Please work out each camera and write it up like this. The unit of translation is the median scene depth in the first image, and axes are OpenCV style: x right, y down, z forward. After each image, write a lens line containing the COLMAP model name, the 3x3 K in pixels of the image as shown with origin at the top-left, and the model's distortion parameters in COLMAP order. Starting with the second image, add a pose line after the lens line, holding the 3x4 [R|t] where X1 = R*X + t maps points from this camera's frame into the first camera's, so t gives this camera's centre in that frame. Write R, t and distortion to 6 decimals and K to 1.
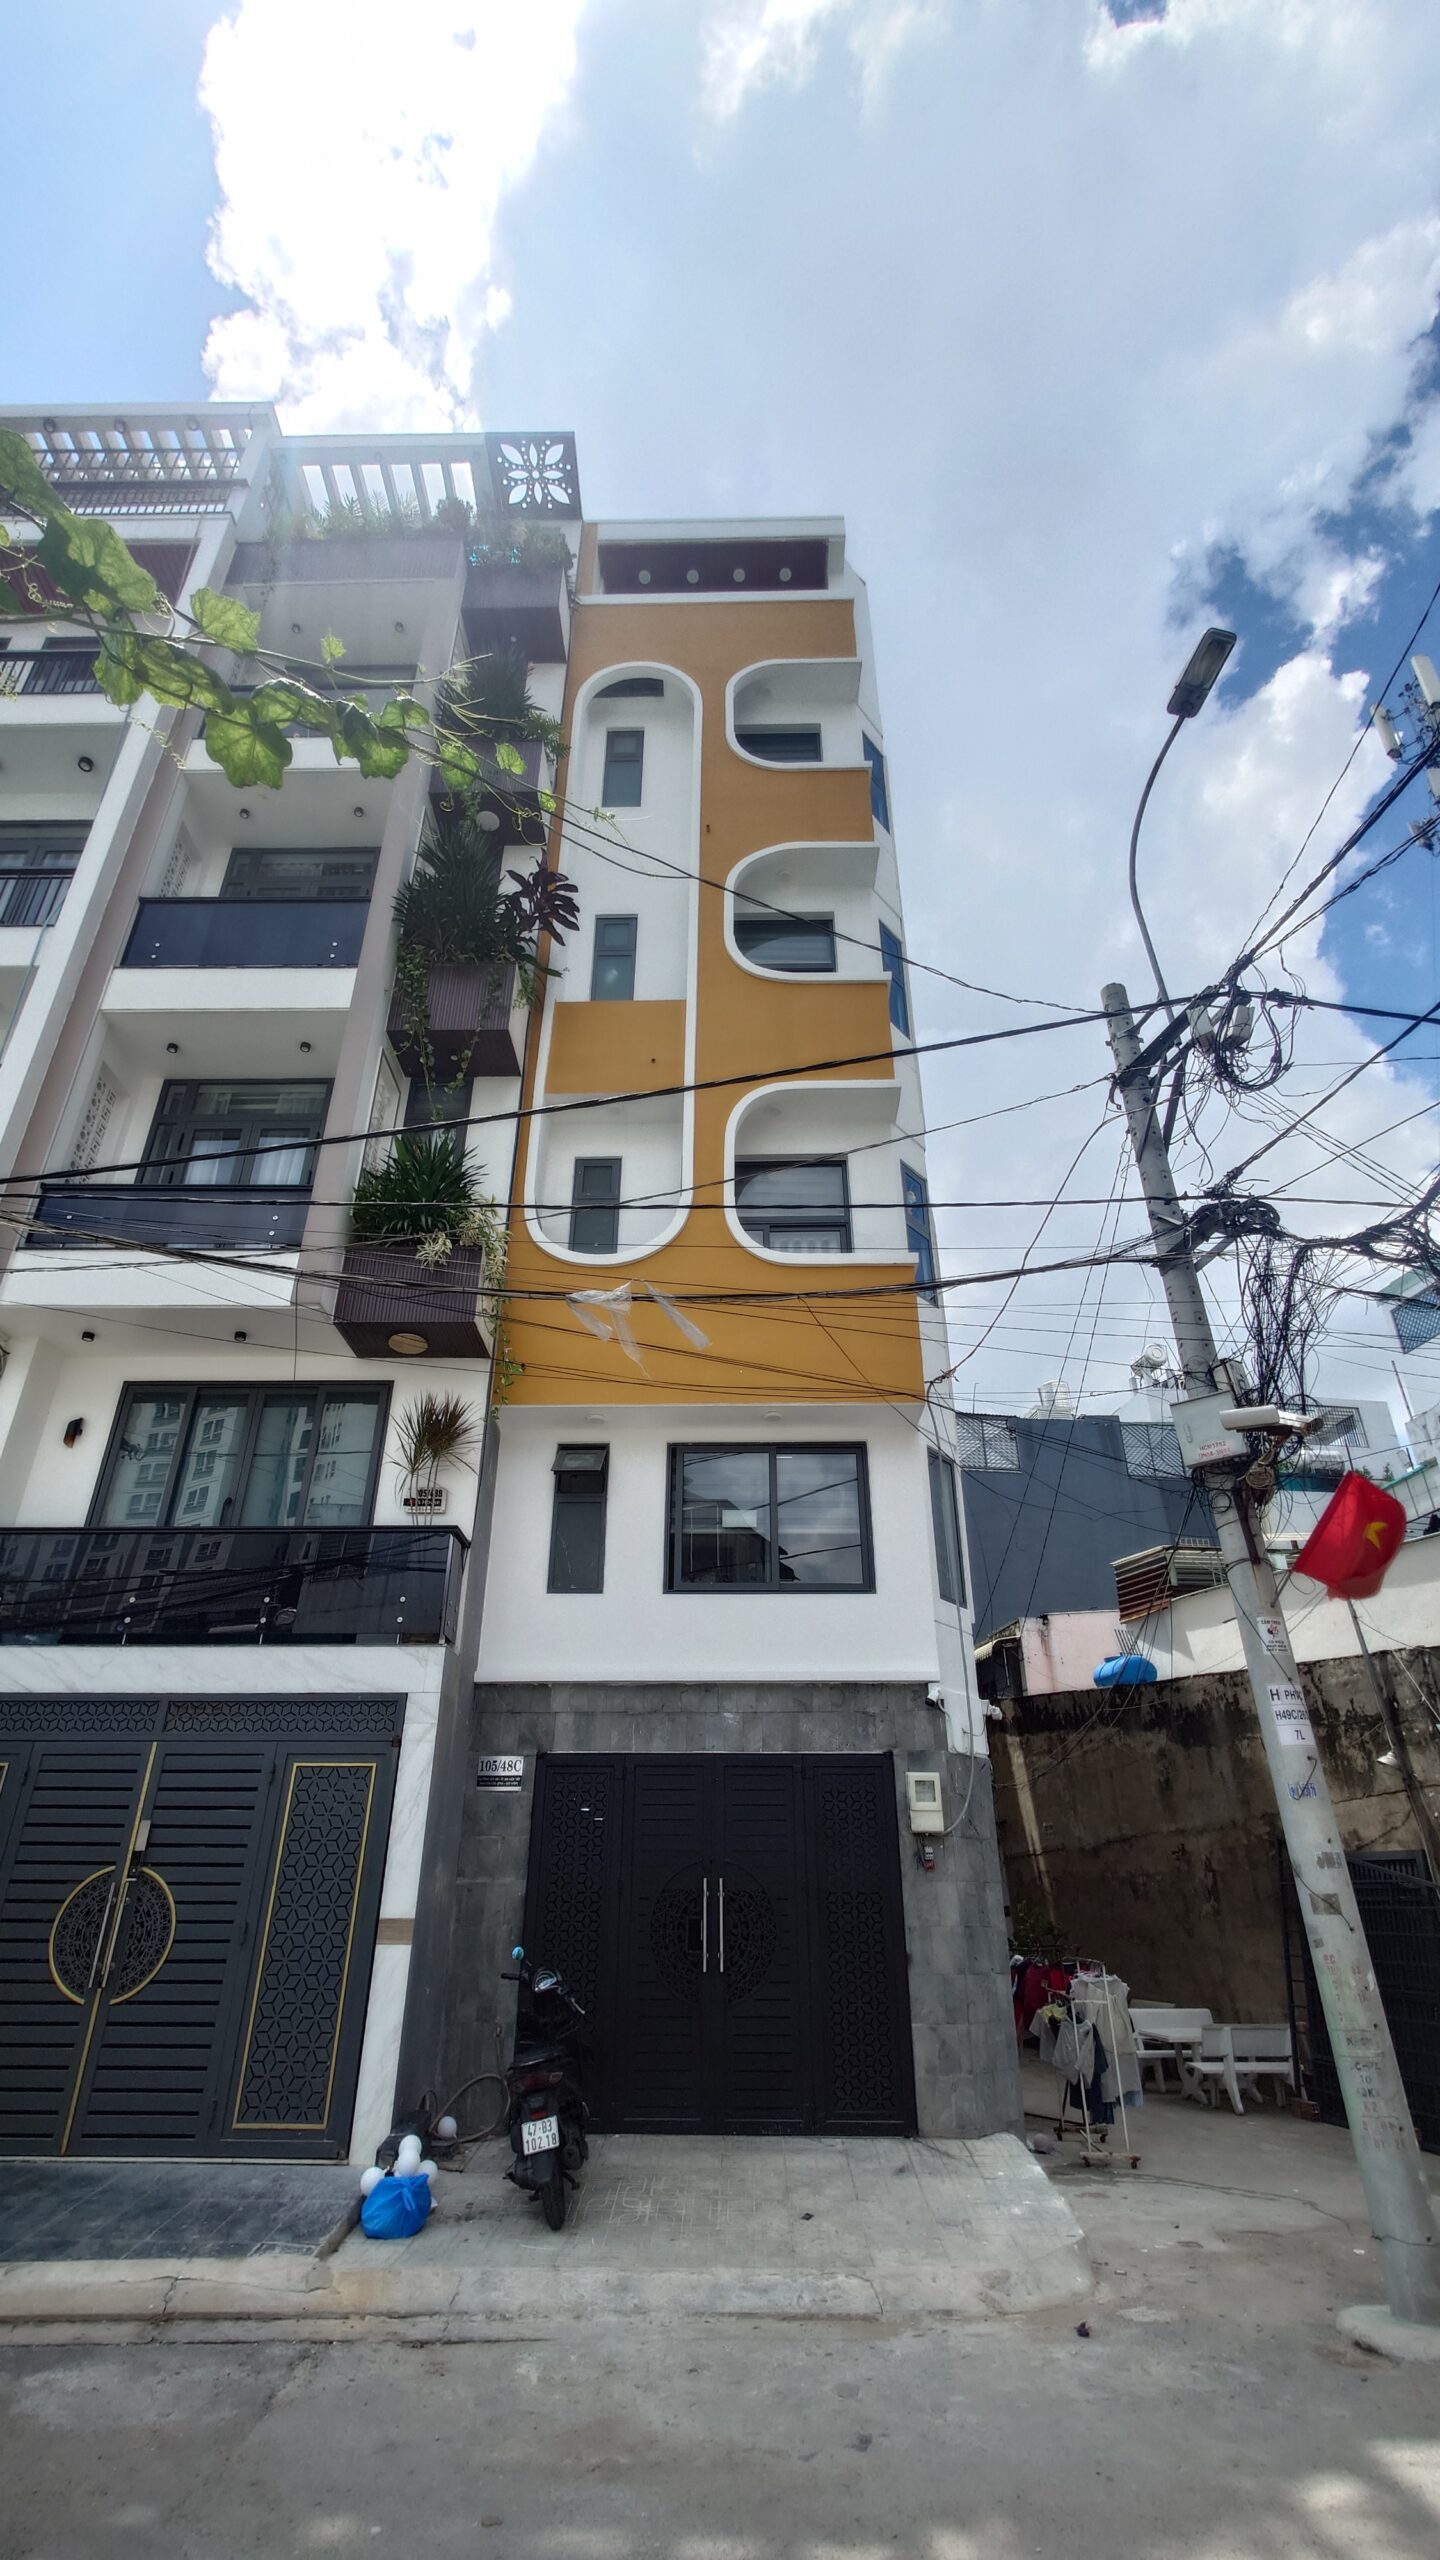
lens RADIAL K [[1159.0, 0, 720.0], [0, 1159.0, 1280.0], [0, 0, 1]] dist [0.000975, -0.000016]
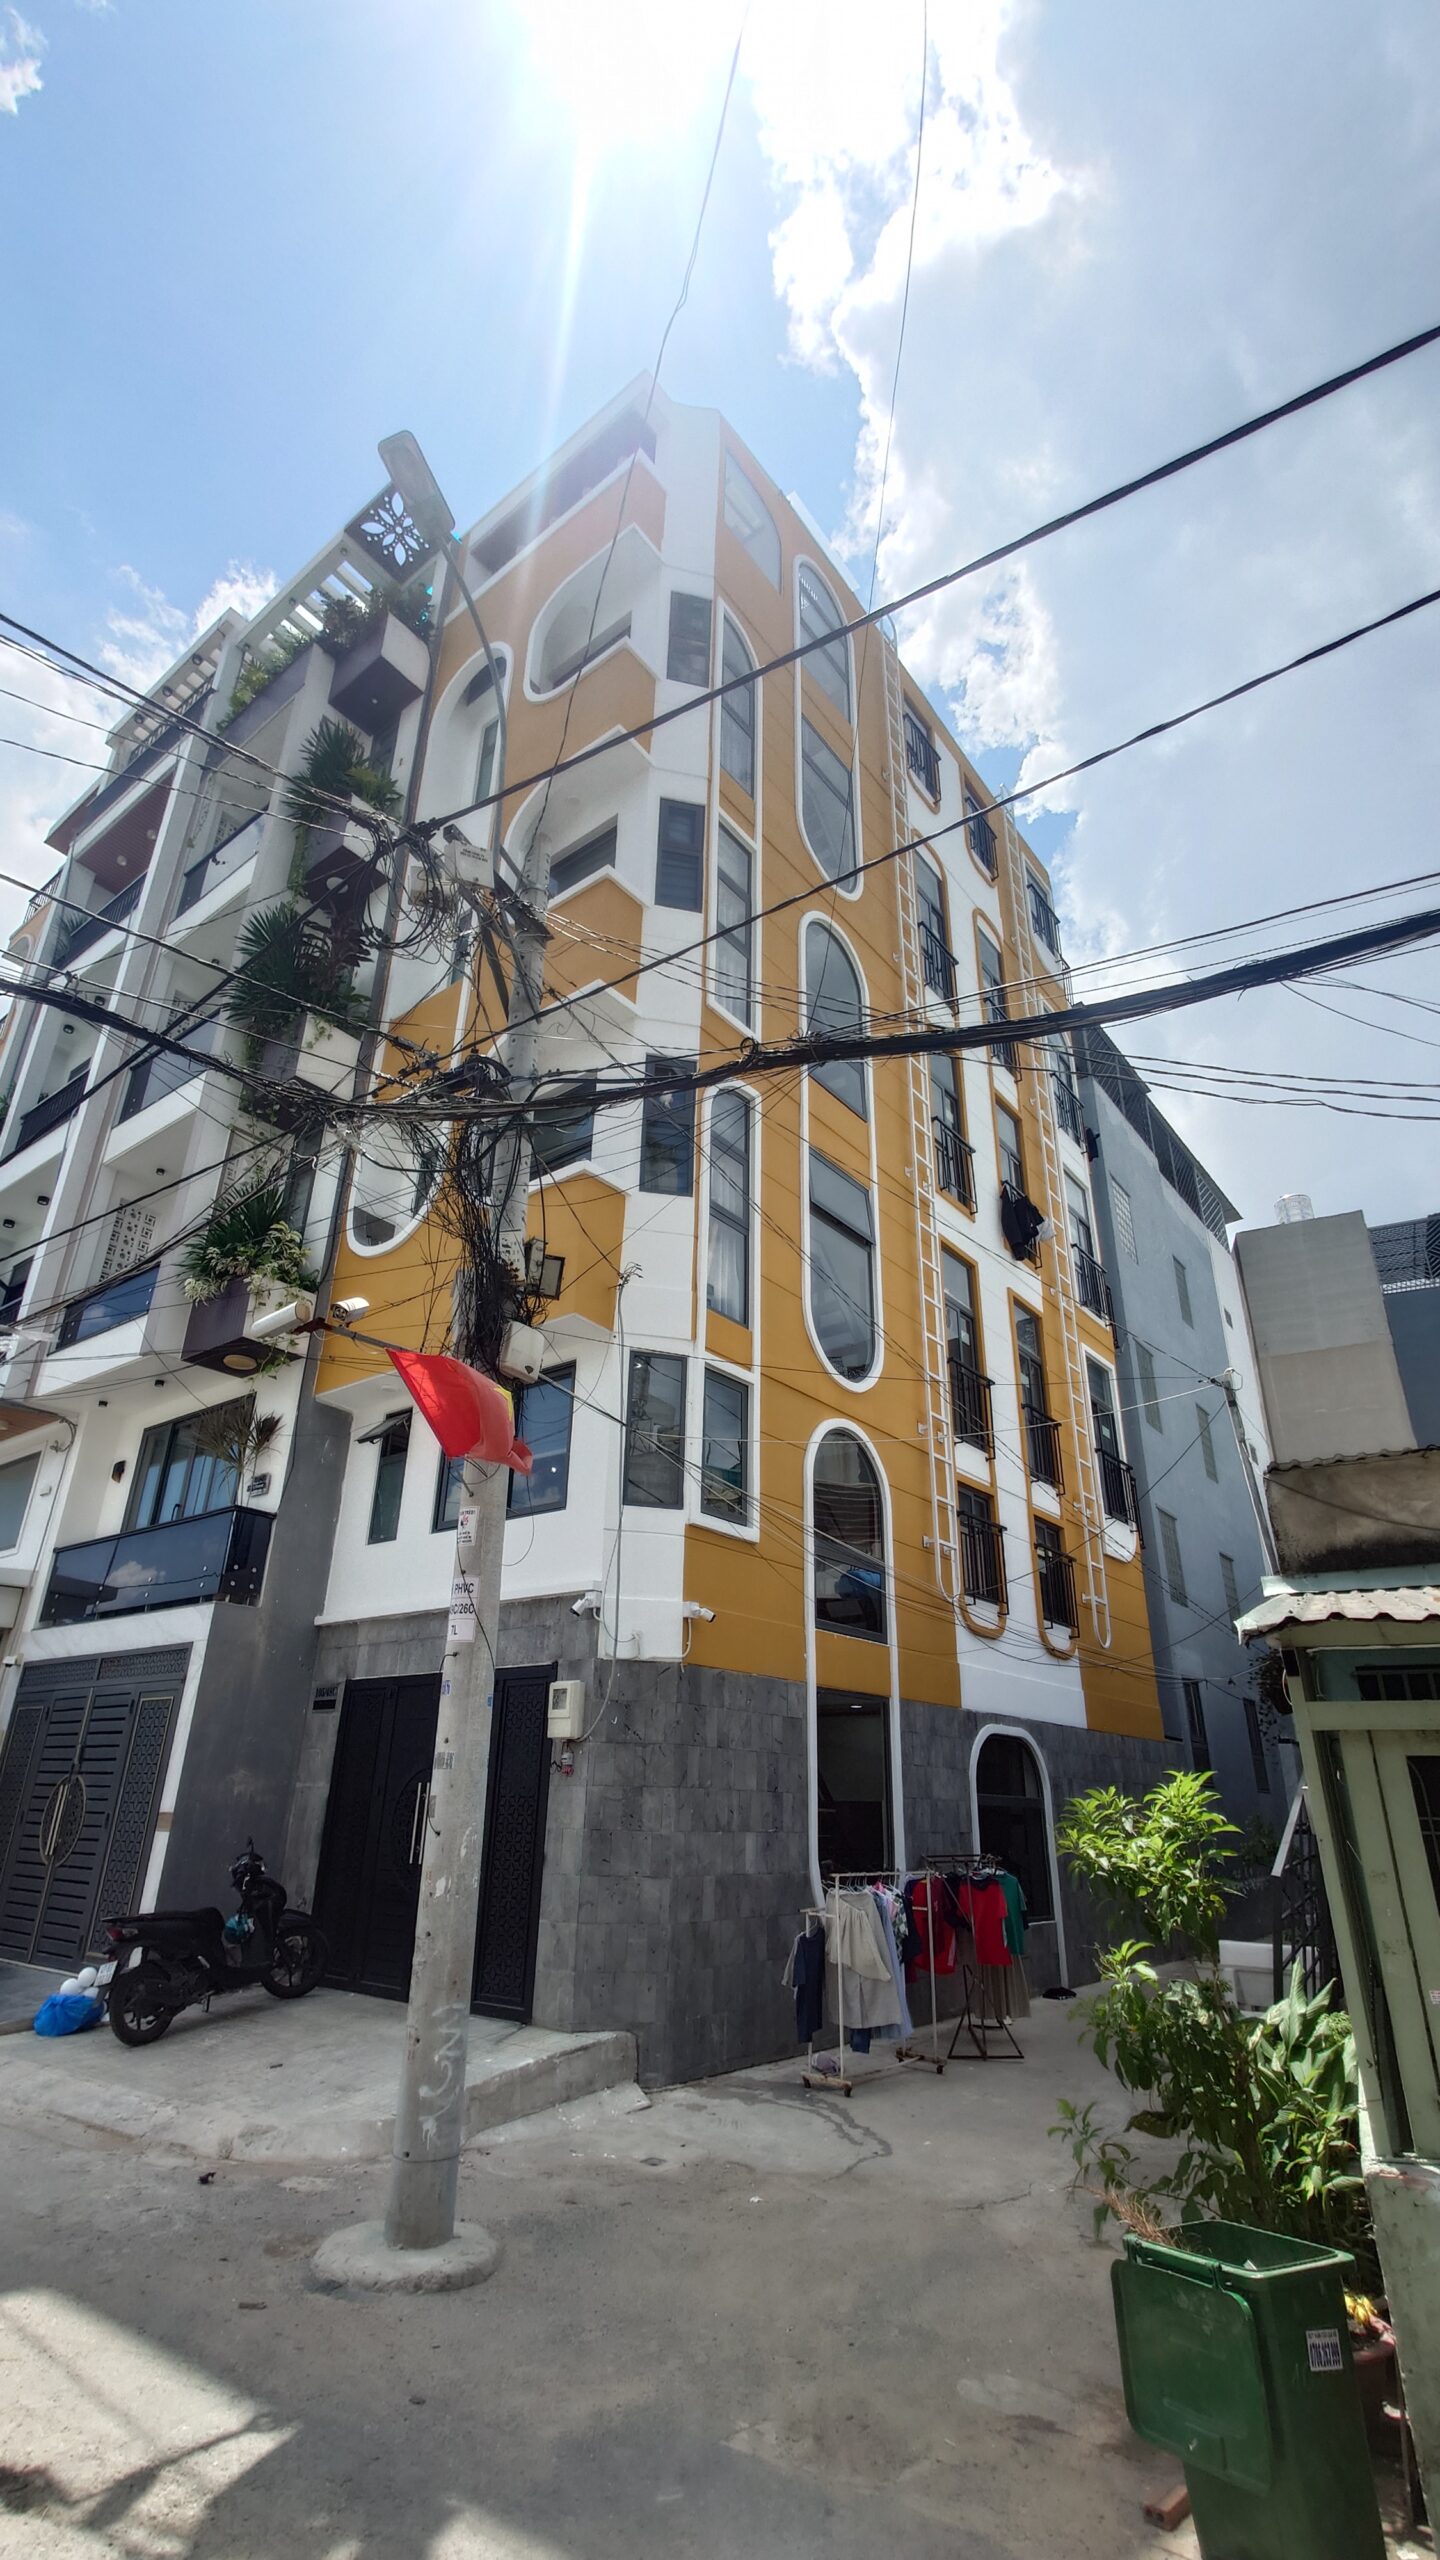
lens RADIAL K [[1159.0, 0, 720.0], [0, 1159.0, 1280.0], [0, 0, 1]] dist [0.000975, -0.000016]
pose [[0.799271, -0.237607, -0.552005, 0.940971], [0.275002, 0.961317, -0.015606, 0.146077], [0.534360, -0.139329, 0.833695, 0.287892]]
